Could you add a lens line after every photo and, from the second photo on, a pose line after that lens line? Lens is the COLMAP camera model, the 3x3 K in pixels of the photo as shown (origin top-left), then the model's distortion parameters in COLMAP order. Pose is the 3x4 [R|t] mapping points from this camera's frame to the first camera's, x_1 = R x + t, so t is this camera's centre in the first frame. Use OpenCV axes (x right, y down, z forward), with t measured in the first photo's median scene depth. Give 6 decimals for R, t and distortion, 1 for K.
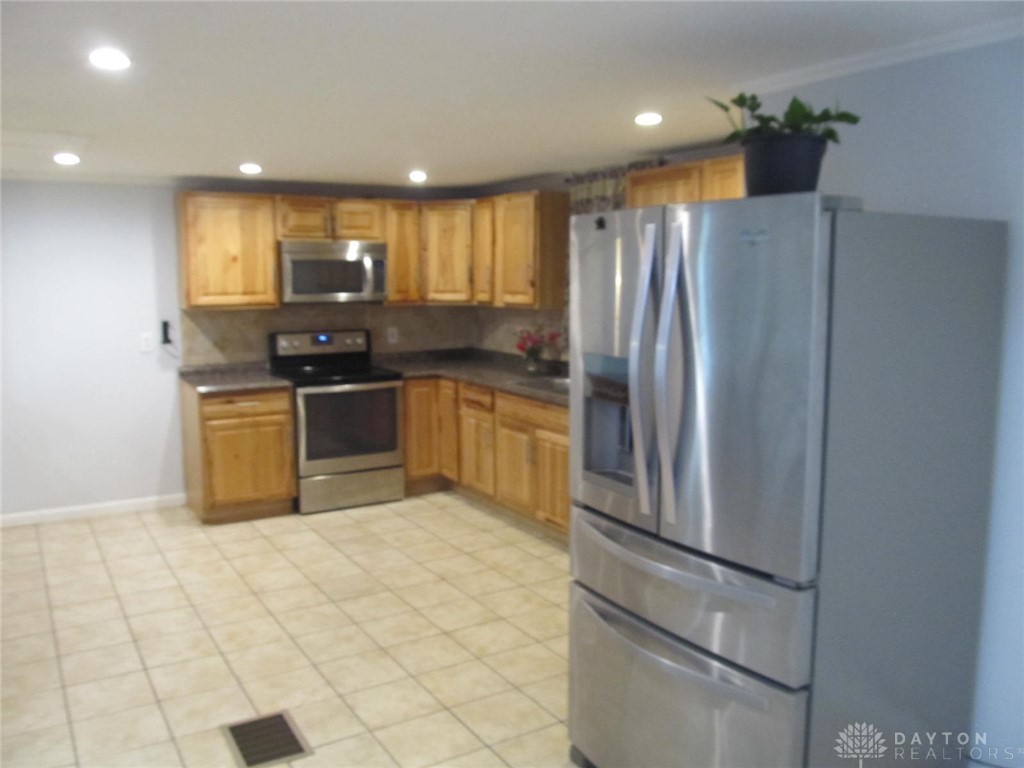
lens RADIAL K [[843.1, 0, 512.0], [0, 843.1, 384.0], [0, 0, 1]] dist [-0.071074, 0.040249]
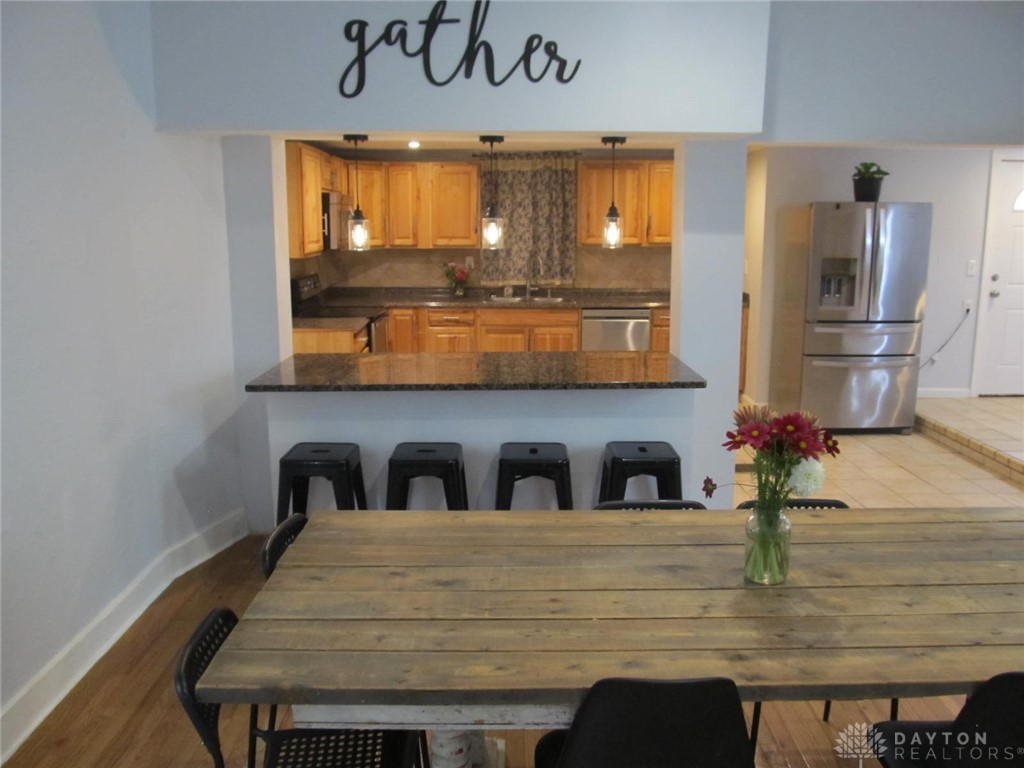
lens RADIAL K [[843.1, 0, 512.0], [0, 843.1, 384.0], [0, 0, 1]] dist [-0.071074, 0.040249]
pose [[0.509873, -0.162651, 0.844734, -1.276684], [0.108146, 0.986292, 0.124632, -0.039417], [-0.853425, 0.027808, 0.520473, 0.260965]]
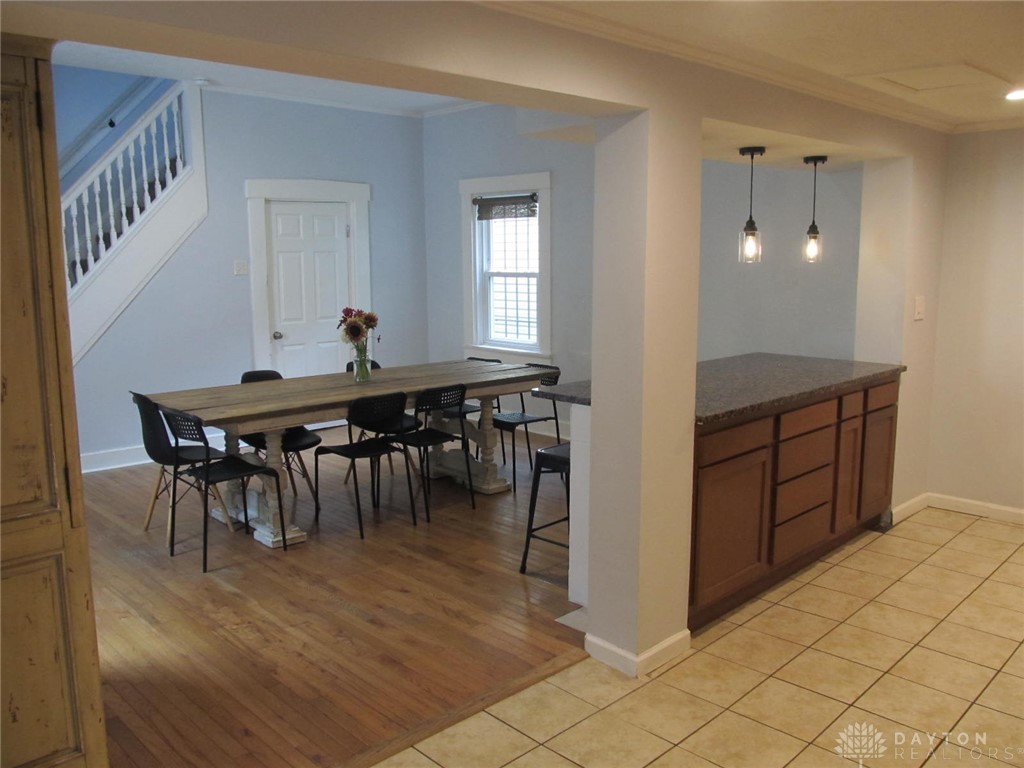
lens RADIAL K [[843.1, 0, 512.0], [0, 843.1, 384.0], [0, 0, 1]] dist [-0.071074, 0.040249]
pose [[0.229704, 0.150742, -0.961516, 0.162967], [-0.114694, 0.985241, 0.127062, -0.030381], [0.966479, 0.081093, 0.243603, 0.298365]]
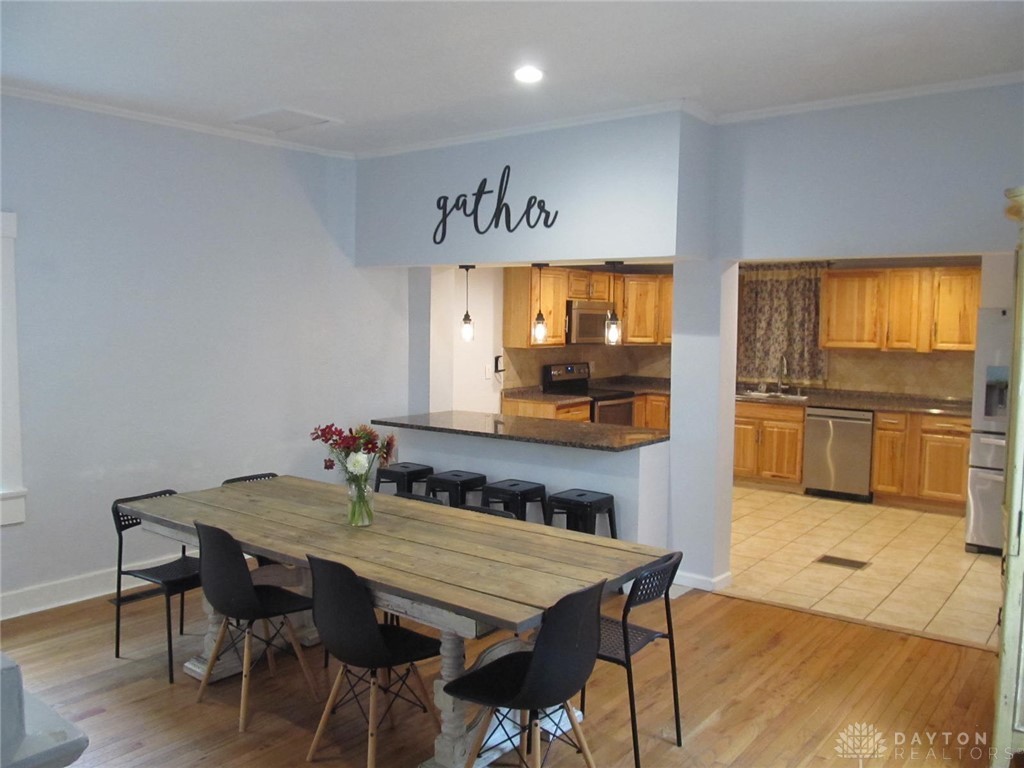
lens RADIAL K [[843.1, 0, 512.0], [0, 843.1, 384.0], [0, 0, 1]] dist [-0.071074, 0.040249]
pose [[0.933456, -0.015558, 0.358354, -1.017012], [0.032536, 0.998613, -0.041396, 0.033062], [-0.357213, 0.050301, 0.932668, -0.351168]]
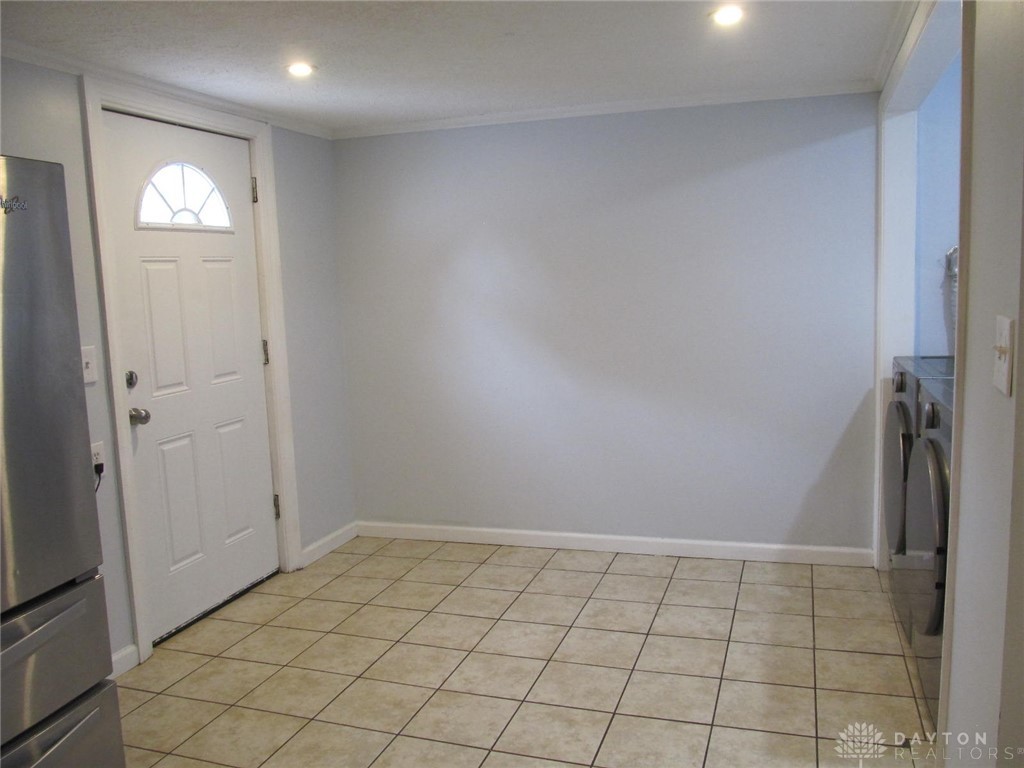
lens RADIAL K [[843.1, 0, 512.0], [0, 843.1, 384.0], [0, 0, 1]] dist [-0.071074, 0.040249]
pose [[-0.637549, -0.077920, 0.766459, -0.267761], [0.127431, 0.970502, 0.204662, -0.040648], [-0.759798, 0.228153, -0.608813, 0.452163]]
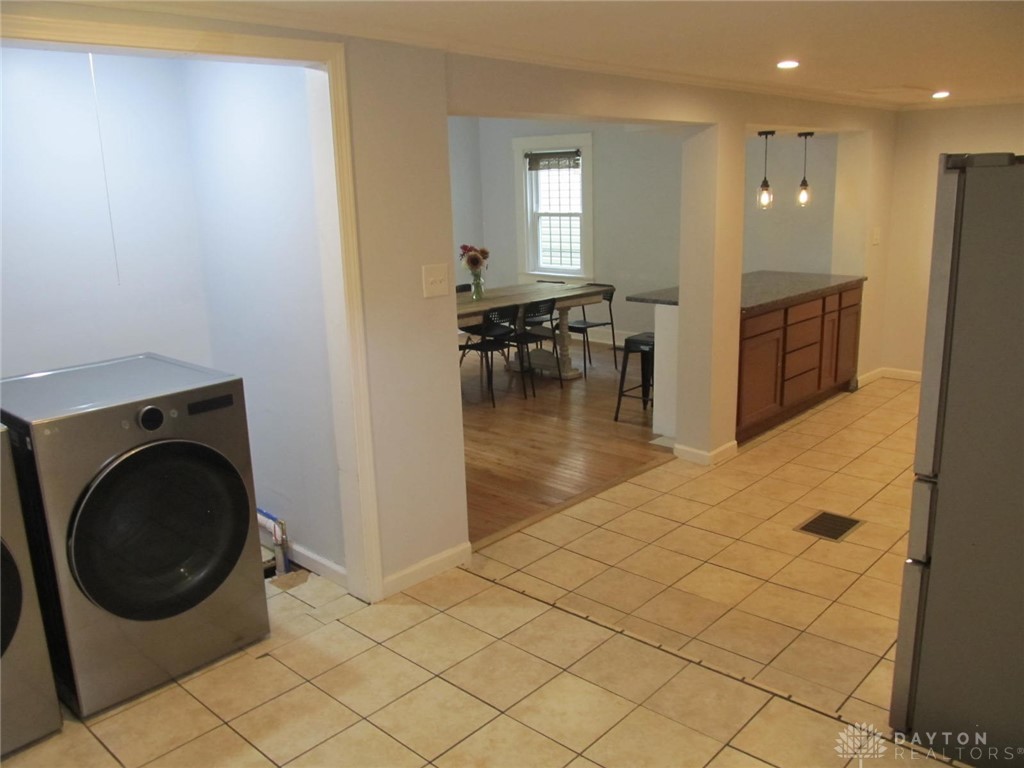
lens RADIAL K [[843.1, 0, 512.0], [0, 843.1, 384.0], [0, 0, 1]] dist [-0.071074, 0.040249]
pose [[0.274107, 0.220025, -0.936192, 0.501171], [-0.091903, 0.975014, 0.202241, -0.032990], [0.957298, 0.030603, 0.287479, 0.023517]]
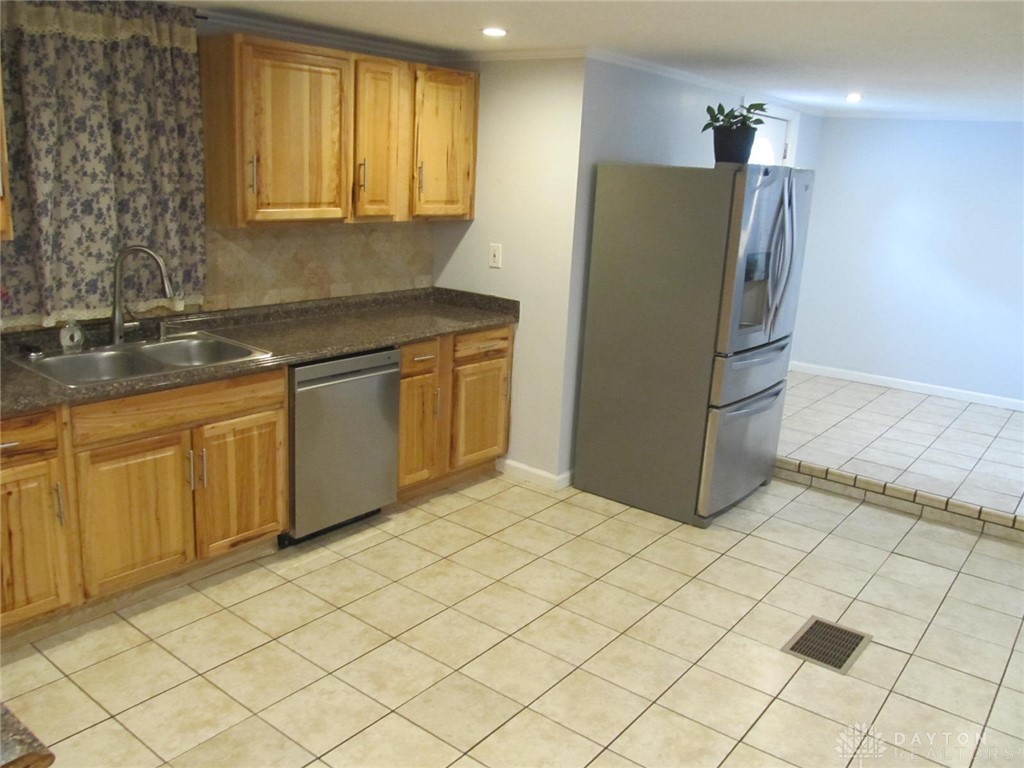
lens RADIAL K [[843.1, 0, 512.0], [0, 843.1, 384.0], [0, 0, 1]] dist [-0.071074, 0.040249]
pose [[-0.351440, -0.252785, 0.901437, -0.616729], [0.065240, 0.953905, 0.292932, -0.147367], [-0.933934, 0.161758, -0.318749, 0.983366]]
